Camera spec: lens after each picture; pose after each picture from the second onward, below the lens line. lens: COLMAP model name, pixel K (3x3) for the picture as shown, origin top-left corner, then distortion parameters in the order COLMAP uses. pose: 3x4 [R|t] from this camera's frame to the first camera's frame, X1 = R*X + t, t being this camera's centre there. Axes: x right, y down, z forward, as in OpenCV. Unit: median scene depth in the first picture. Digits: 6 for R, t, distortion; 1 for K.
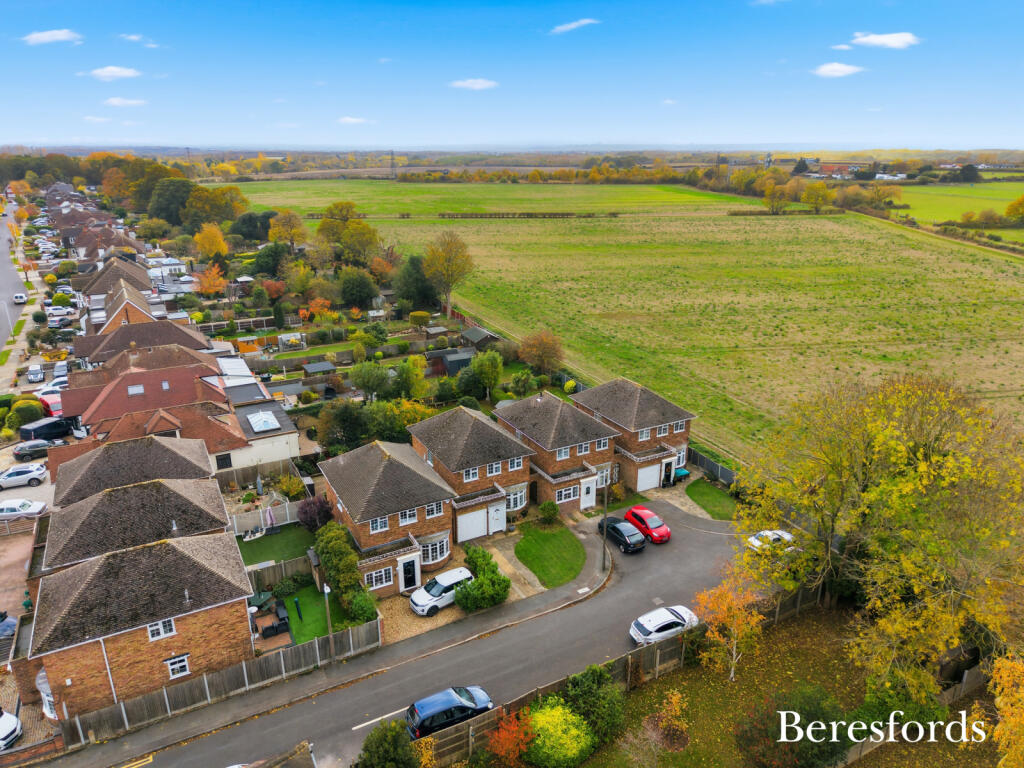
lens RADIAL K [[686.1, 0, 508.6], [0, 686.1, 385.2], [0, 0, 1]] dist [0.035843, -0.044136]
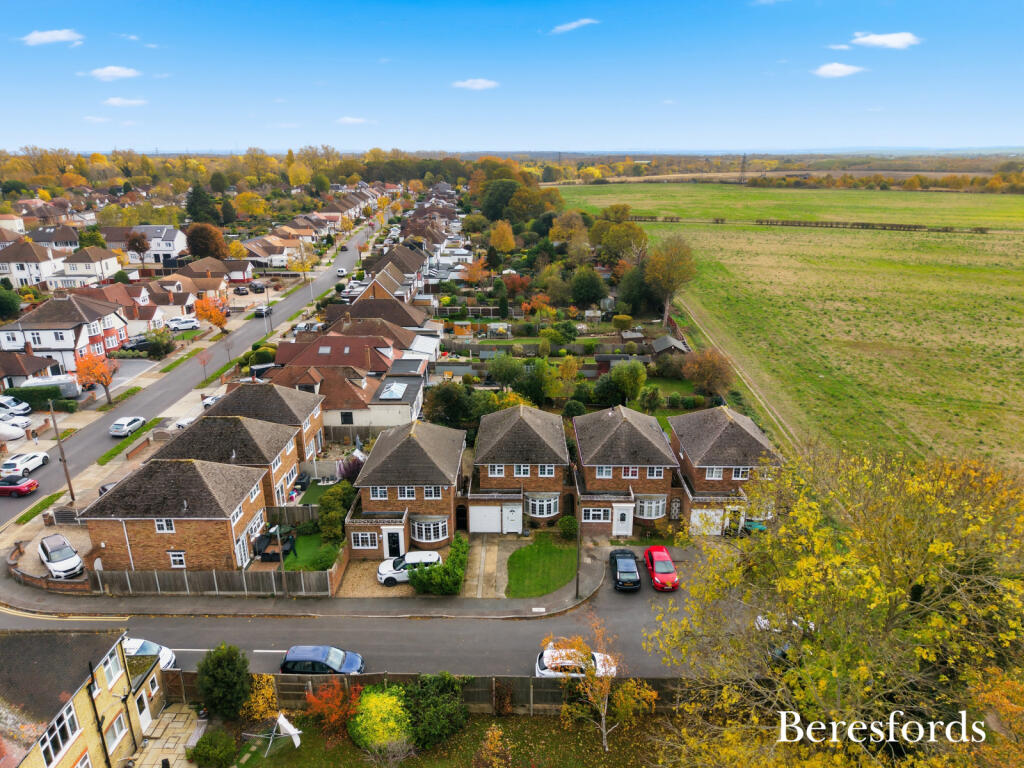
lens RADIAL K [[686.1, 0, 508.6], [0, 686.1, 385.2], [0, 0, 1]] dist [0.035843, -0.044136]
pose [[0.869864, 0.154190, -0.468574, 0.370406], [-0.156625, 0.987071, 0.034048, -0.028354], [0.467766, 0.043774, 0.882768, 0.095403]]
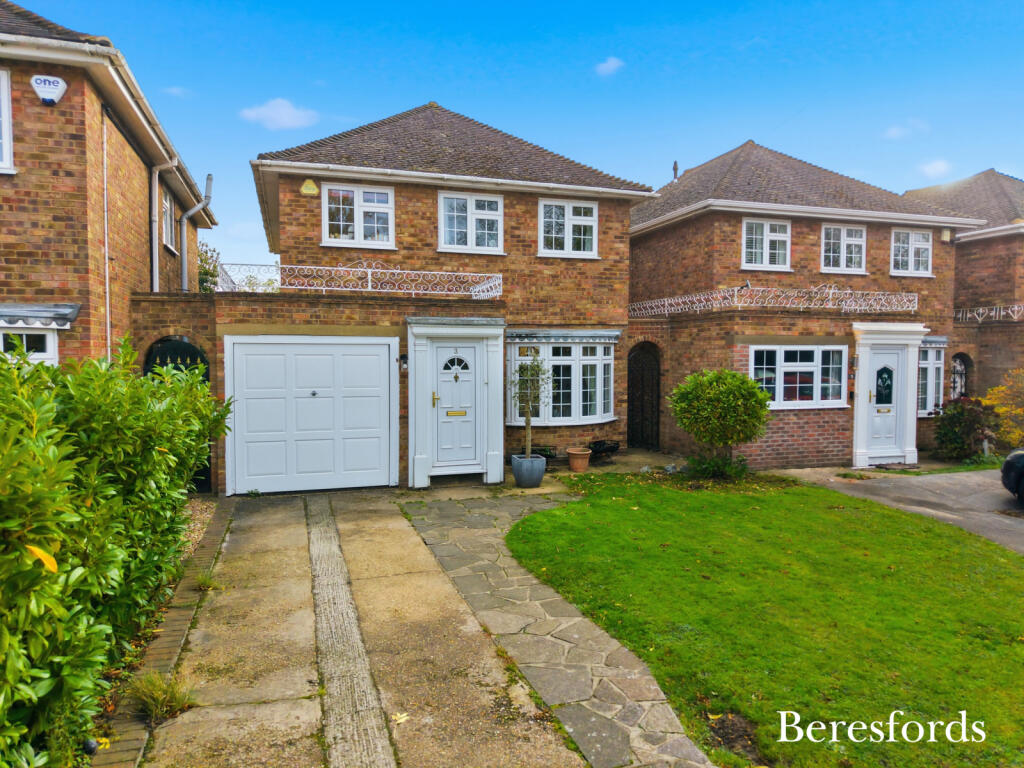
lens RADIAL K [[686.1, 0, 508.6], [0, 686.1, 385.2], [0, 0, 1]] dist [0.035843, -0.044136]
pose [[0.982614, 0.007694, -0.185502, 0.032161], [-0.061715, 0.955862, -0.287260, 0.217601], [0.175104, 0.293714, 0.939718, 0.721441]]
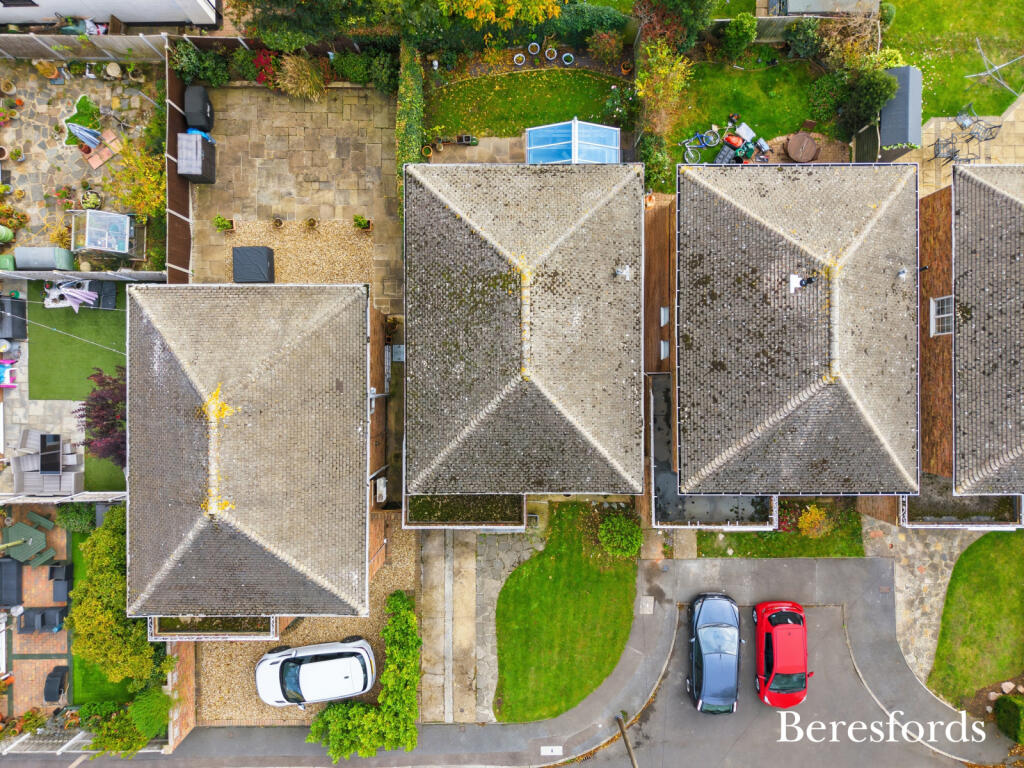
lens RADIAL K [[686.1, 0, 508.6], [0, 686.1, 385.2], [0, 0, 1]] dist [0.035843, -0.044136]
pose [[0.880126, 0.474640, 0.009729, -0.055359], [-0.159861, 0.277010, 0.947475, -0.250365], [0.447015, -0.835453, 0.319681, 0.825286]]
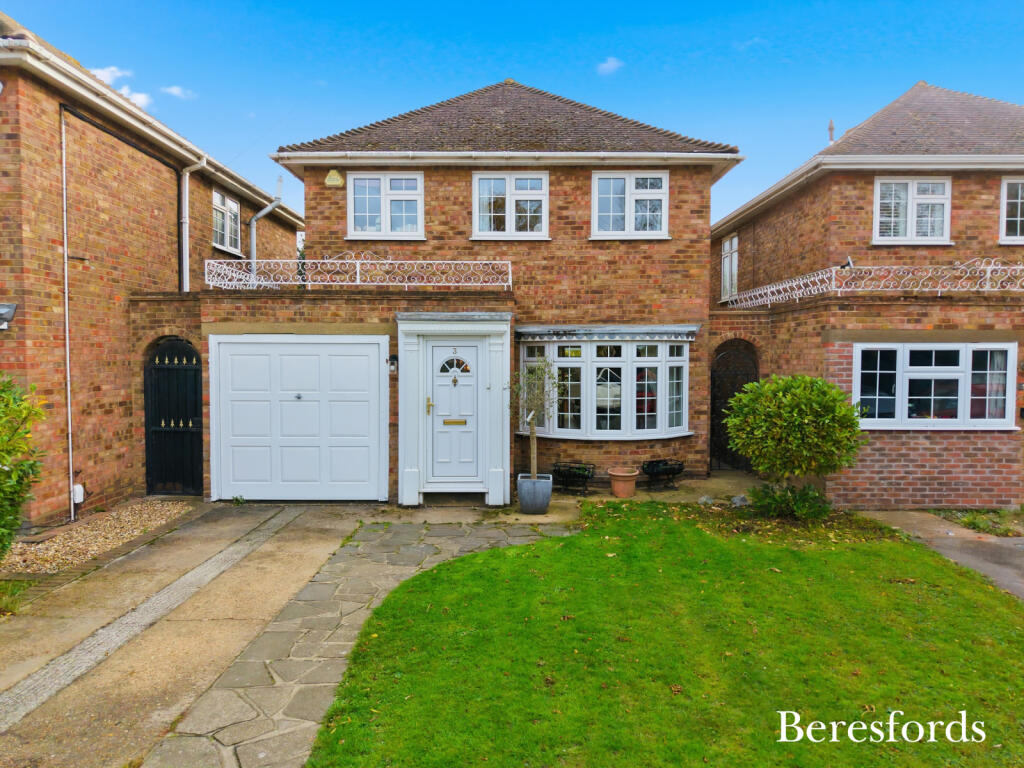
lens RADIAL K [[686.1, 0, 508.6], [0, 686.1, 385.2], [0, 0, 1]] dist [0.035843, -0.044136]
pose [[0.875986, 0.021480, -0.481858, 0.071590], [-0.162610, 0.953676, -0.253103, 0.203386], [0.454099, 0.300069, 0.838899, 0.761813]]
